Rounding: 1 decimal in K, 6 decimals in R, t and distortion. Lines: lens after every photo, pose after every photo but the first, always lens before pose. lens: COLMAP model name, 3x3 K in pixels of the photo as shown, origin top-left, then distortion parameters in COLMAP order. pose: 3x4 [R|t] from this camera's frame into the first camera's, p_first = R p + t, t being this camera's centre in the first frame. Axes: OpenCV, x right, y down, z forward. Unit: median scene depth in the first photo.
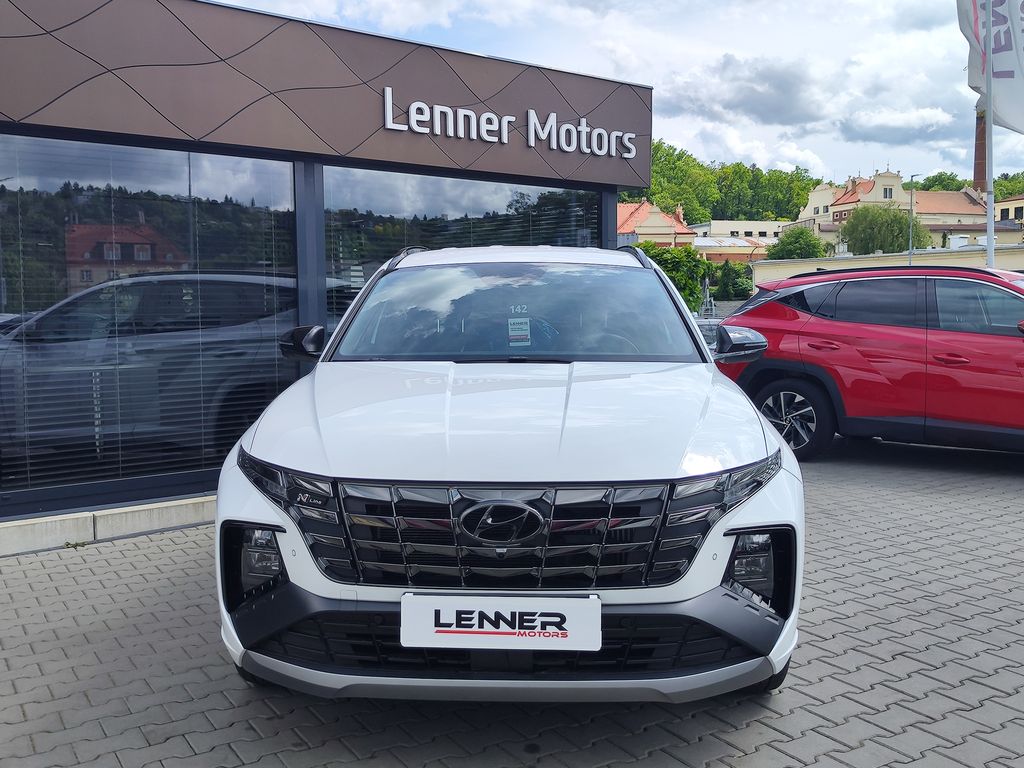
lens RADIAL K [[996.4, 0, 511.5], [0, 996.4, 384.5], [0, 0, 1]] dist [0.020064, 0.000000]
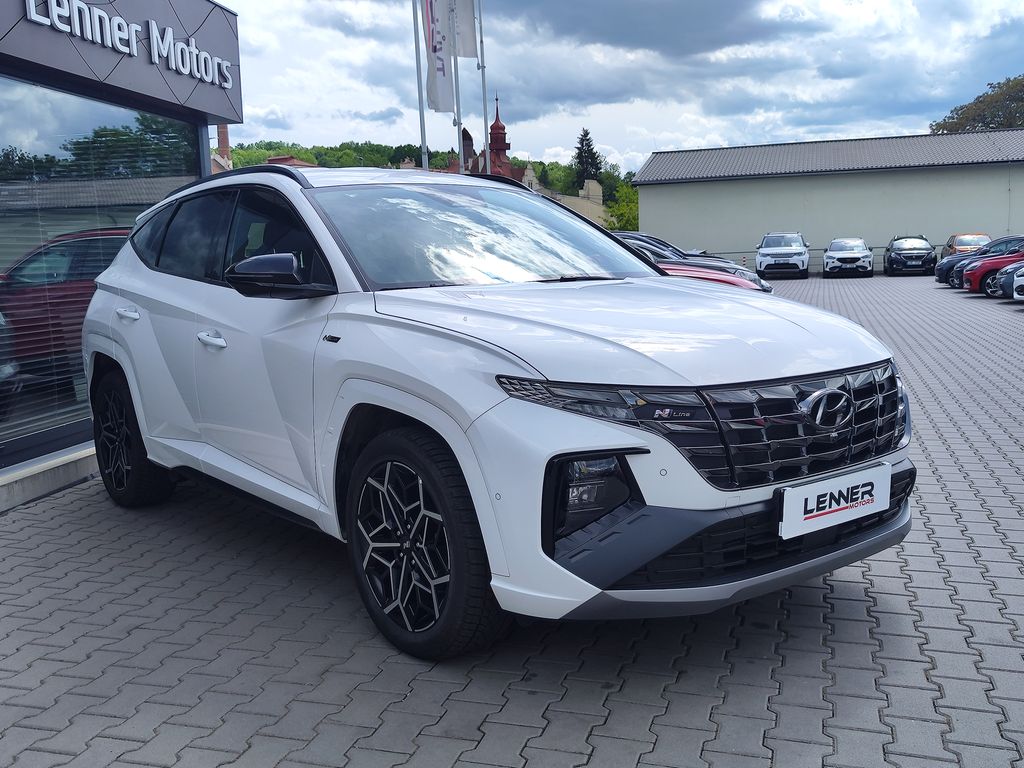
lens RADIAL K [[996.4, 0, 504.3], [0, 996.4, 392.1], [0, 0, 1]] dist [0.020064, 0.000000]
pose [[0.762883, -0.105530, 0.637866, -0.366739], [0.077378, 0.994401, 0.071972, 0.006234], [-0.641890, -0.005550, 0.766777, 0.152722]]
